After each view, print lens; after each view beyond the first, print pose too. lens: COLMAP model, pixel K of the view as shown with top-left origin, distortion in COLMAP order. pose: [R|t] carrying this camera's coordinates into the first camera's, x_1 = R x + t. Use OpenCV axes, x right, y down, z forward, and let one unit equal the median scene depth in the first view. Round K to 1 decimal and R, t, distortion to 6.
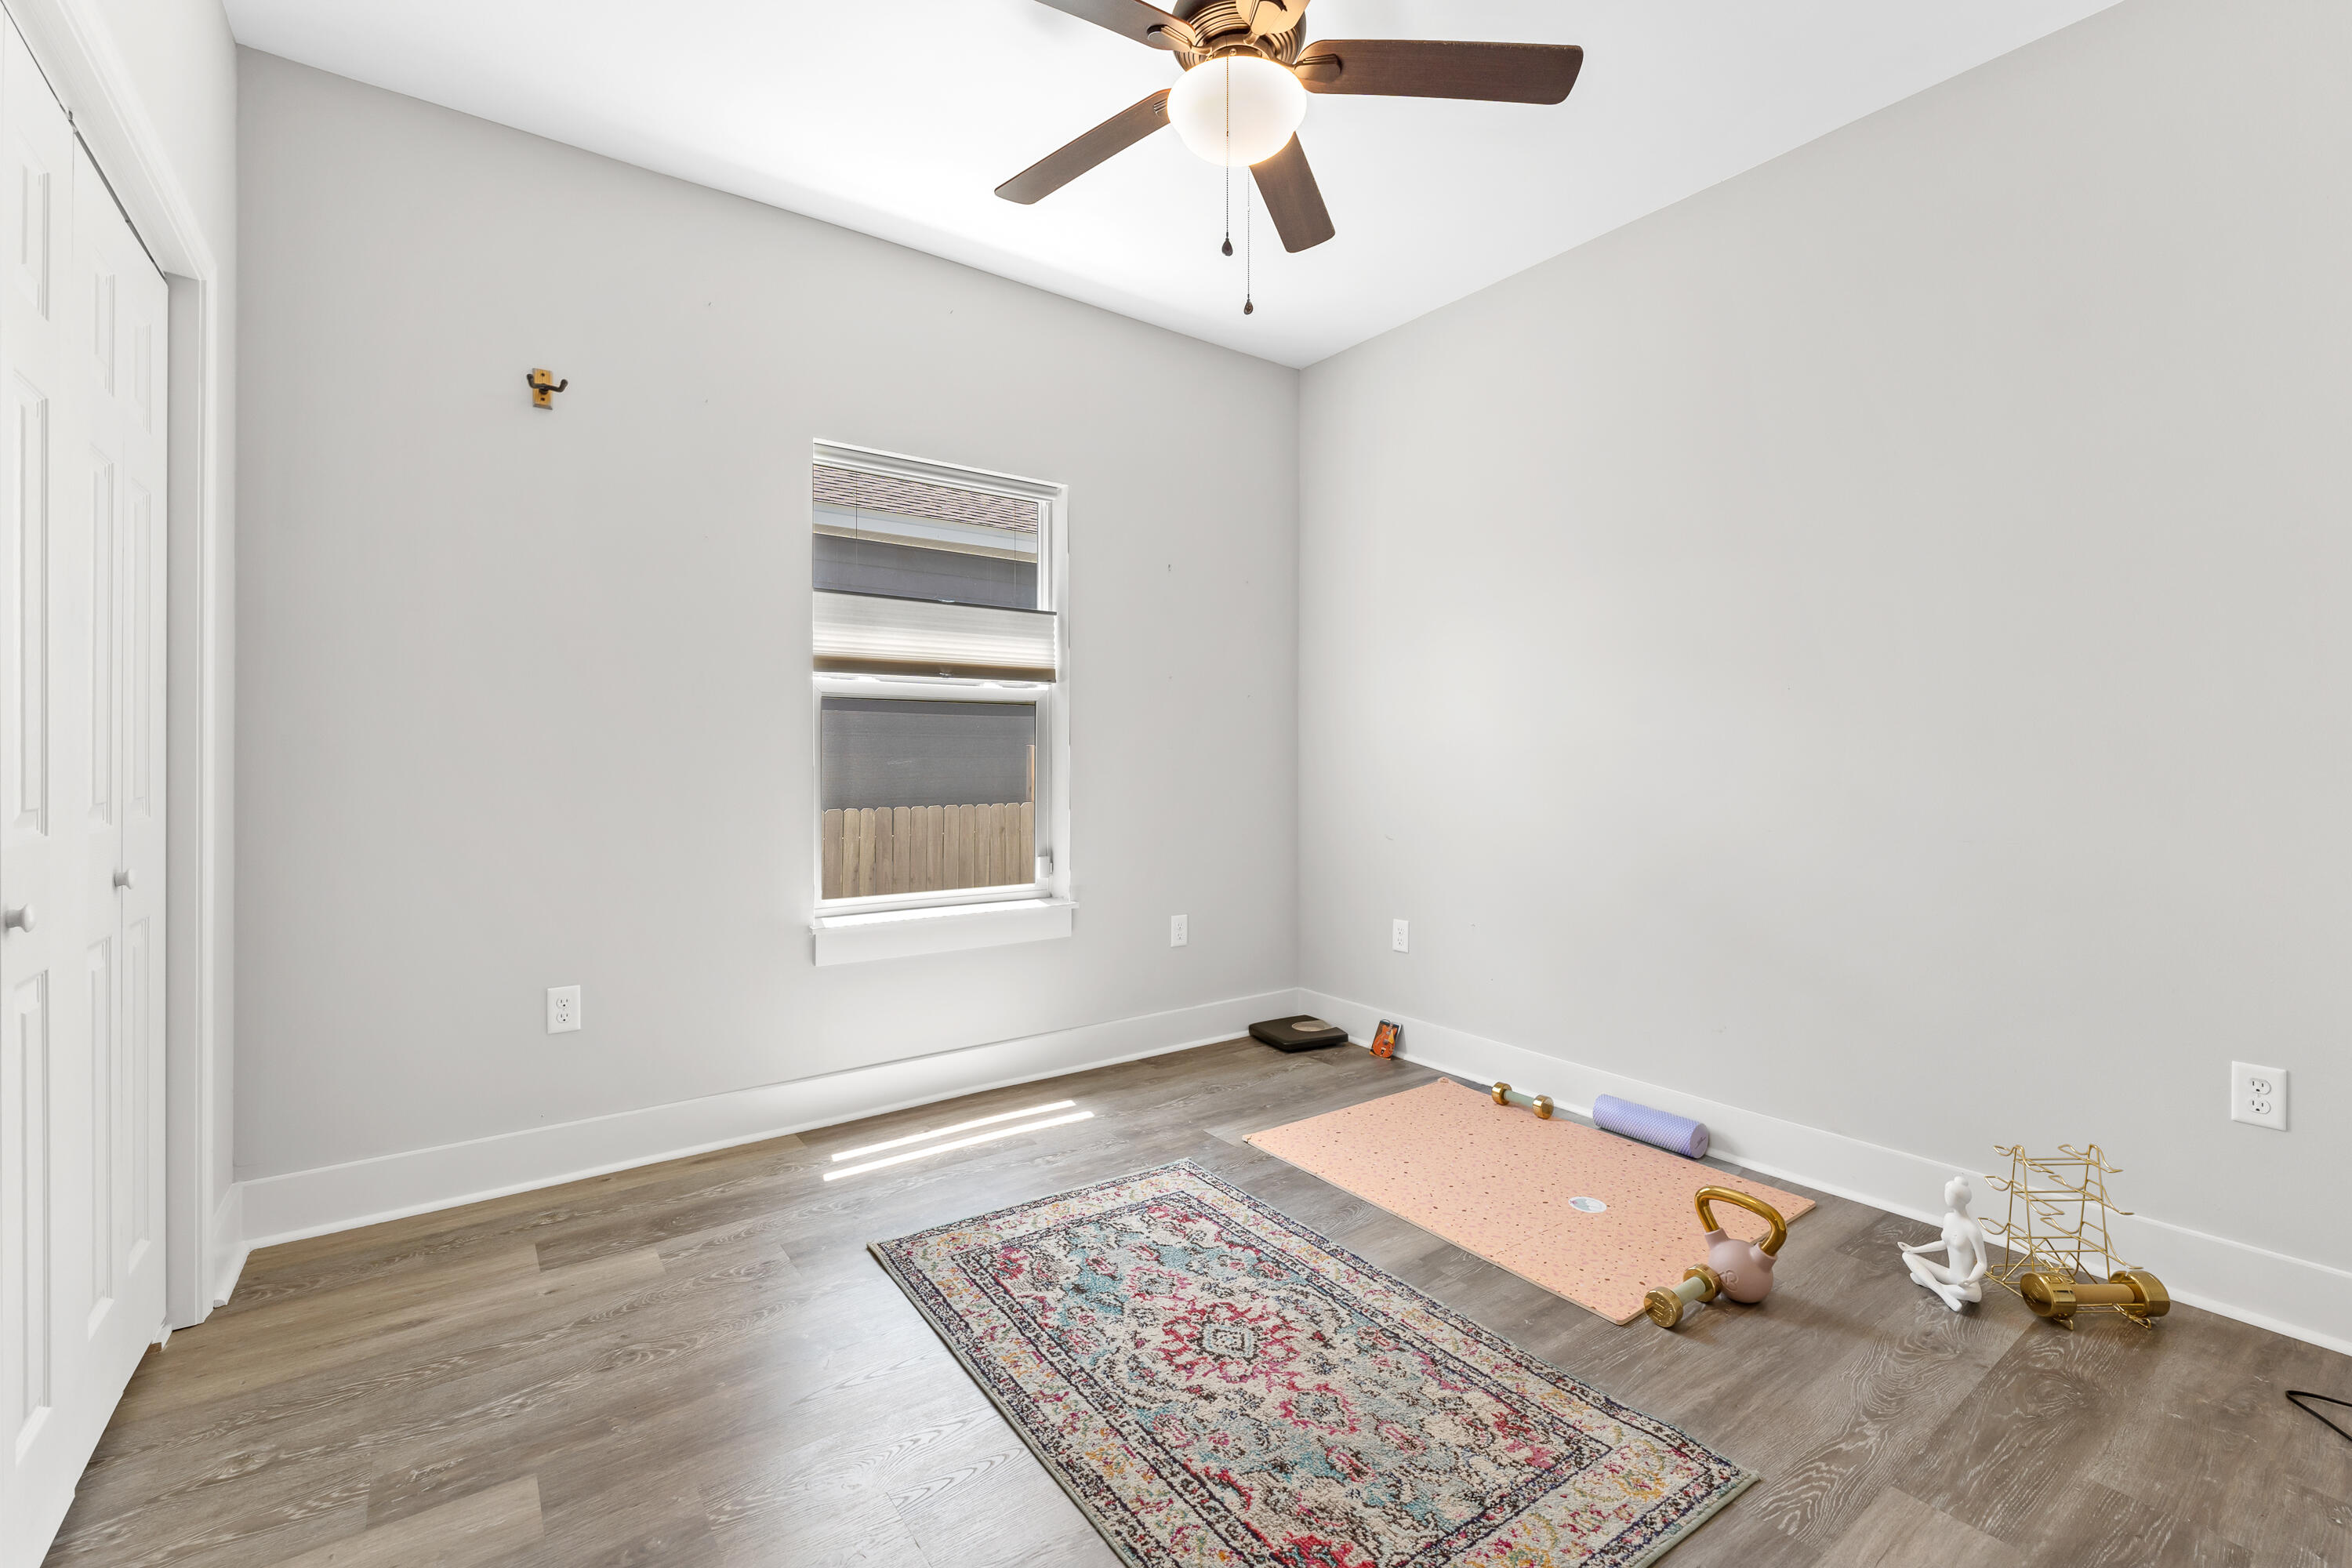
lens RADIAL K [[997.6, 0, 1186.4], [0, 997.6, 762.7], [0, 0, 1]] dist [0.001502, 0.000006]
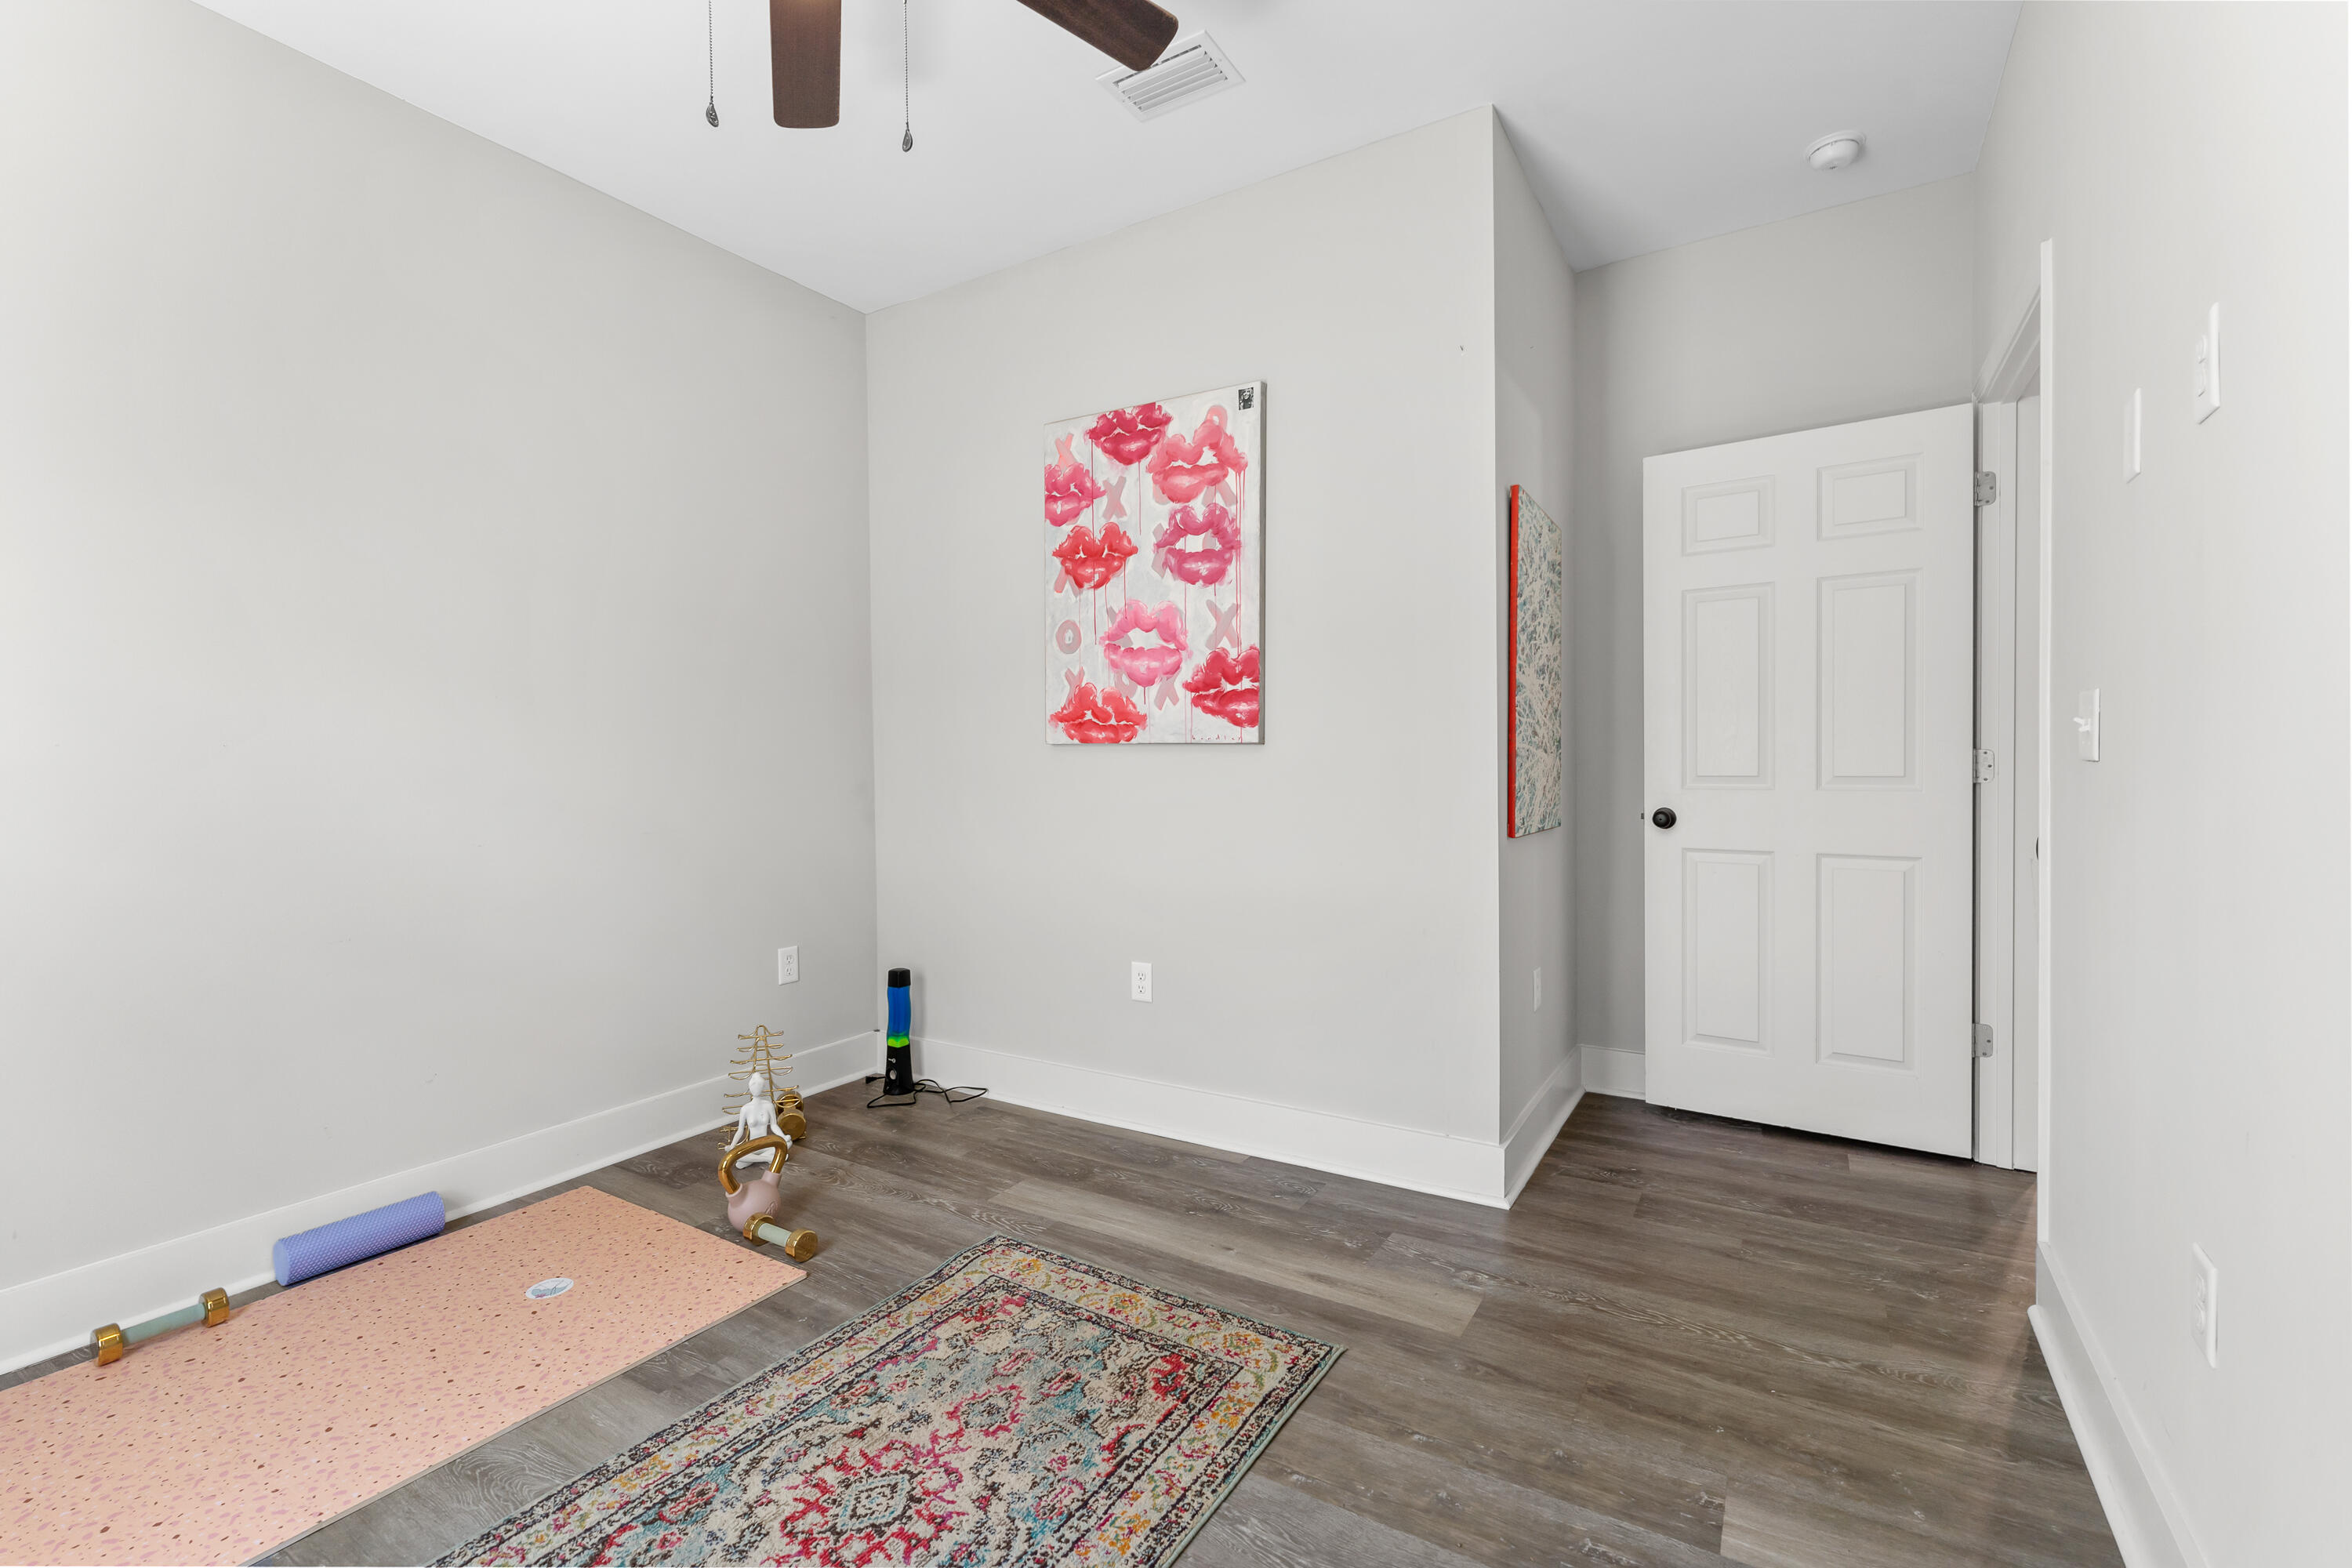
lens RADIAL K [[1024.2, 0, 1176.0], [0, 1024.2, 784.0], [0, 0, 1]] dist [0.000819, 0.000010]
pose [[-0.365092, -0.017069, 0.930815, -0.845076], [0.017735, 0.999523, 0.025285, 0.000150], [-0.930803, 0.025740, -0.364615, 1.142654]]
